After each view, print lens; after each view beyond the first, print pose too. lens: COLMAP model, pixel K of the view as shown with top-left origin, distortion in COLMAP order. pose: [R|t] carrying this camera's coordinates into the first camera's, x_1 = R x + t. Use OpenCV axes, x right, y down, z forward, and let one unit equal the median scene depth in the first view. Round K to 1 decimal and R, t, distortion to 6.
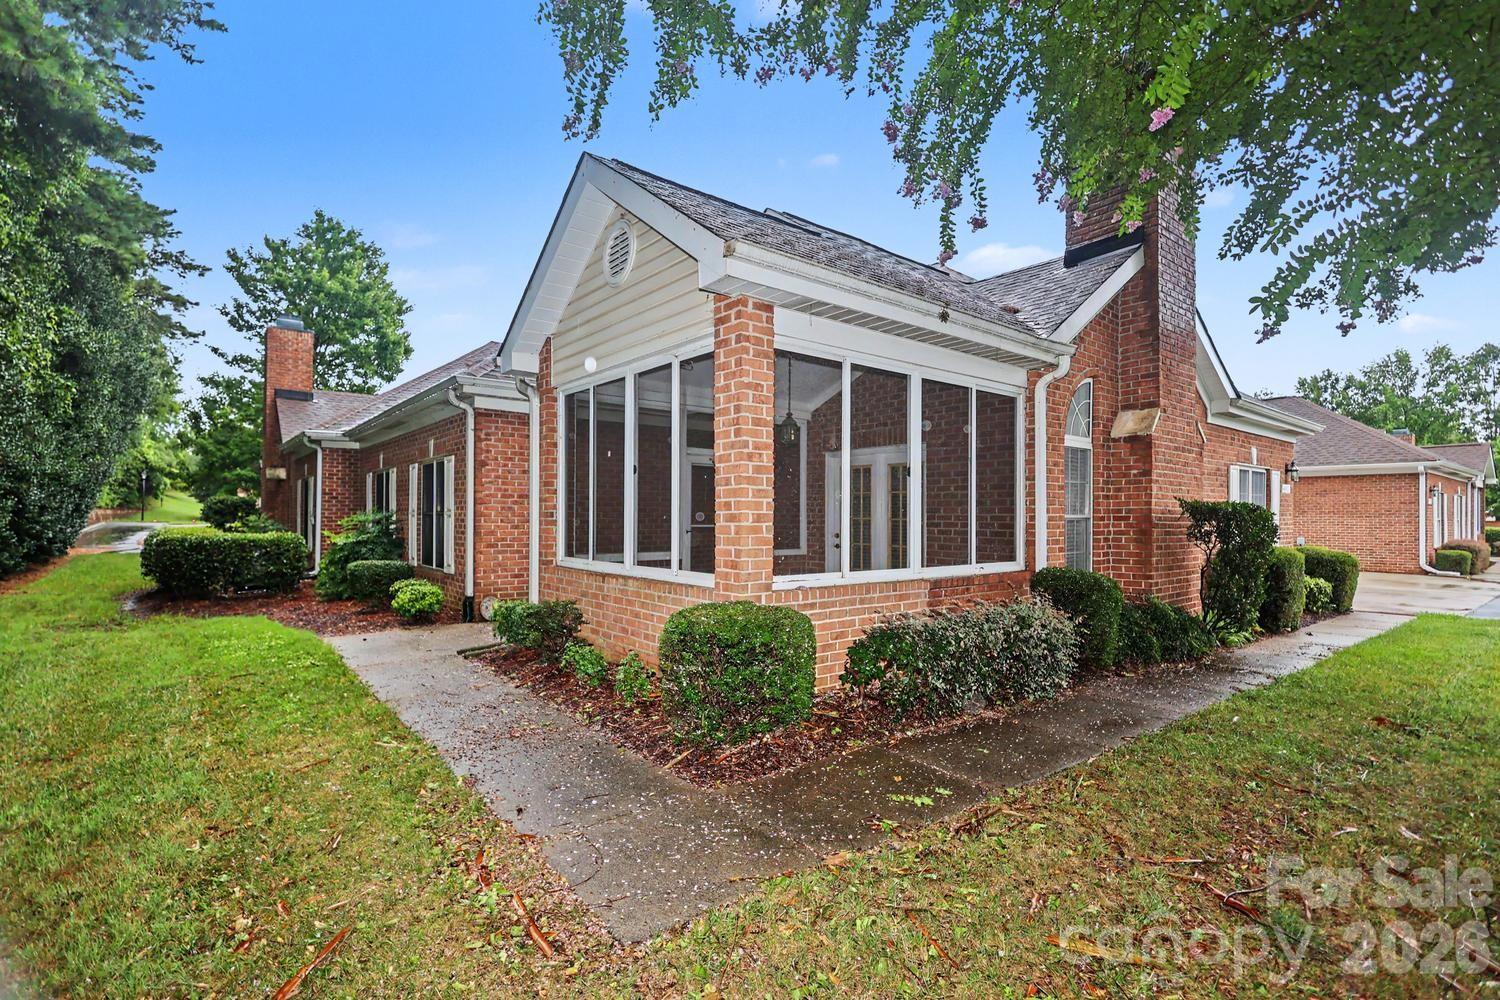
lens RADIAL K [[707.4, 0, 746.6], [0, 707.4, 506.0], [0, 0, 1]] dist [-0.000218, 0.000143]
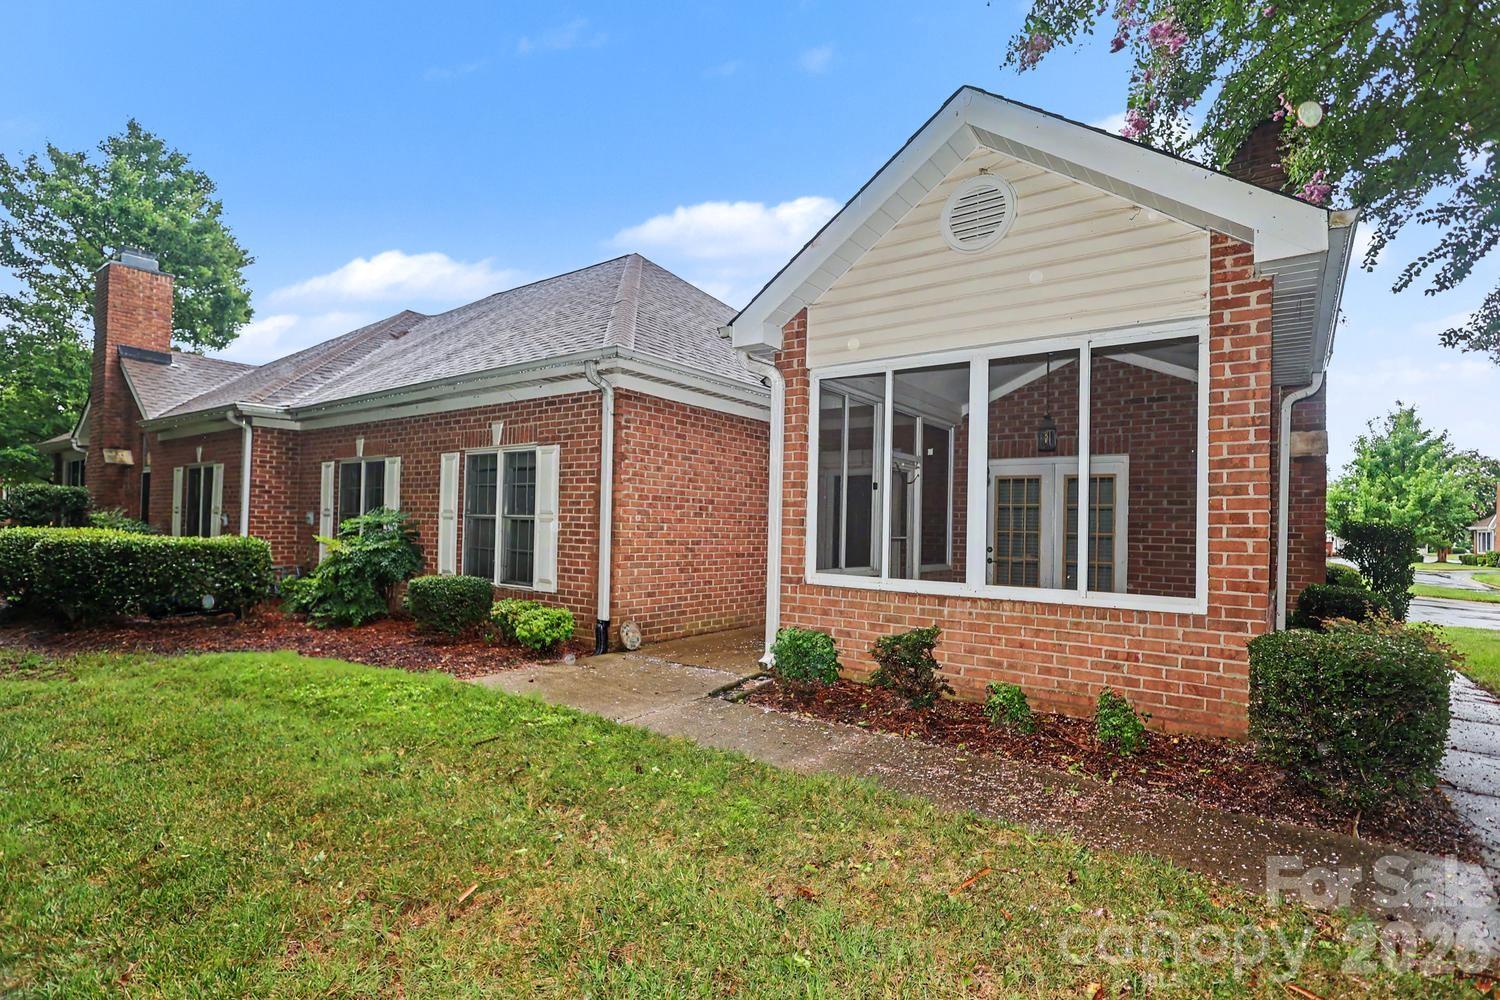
lens RADIAL K [[723.2, 0, 735.1], [0, 723.2, 515.9], [0, 0, 1]] dist [0.001384, -0.000037]
pose [[0.966954, 0.020910, 0.254092, -0.285531], [-0.021831, 0.999761, 0.000803, 0.002818], [-0.254015, -0.006323, 0.967180, 0.102859]]
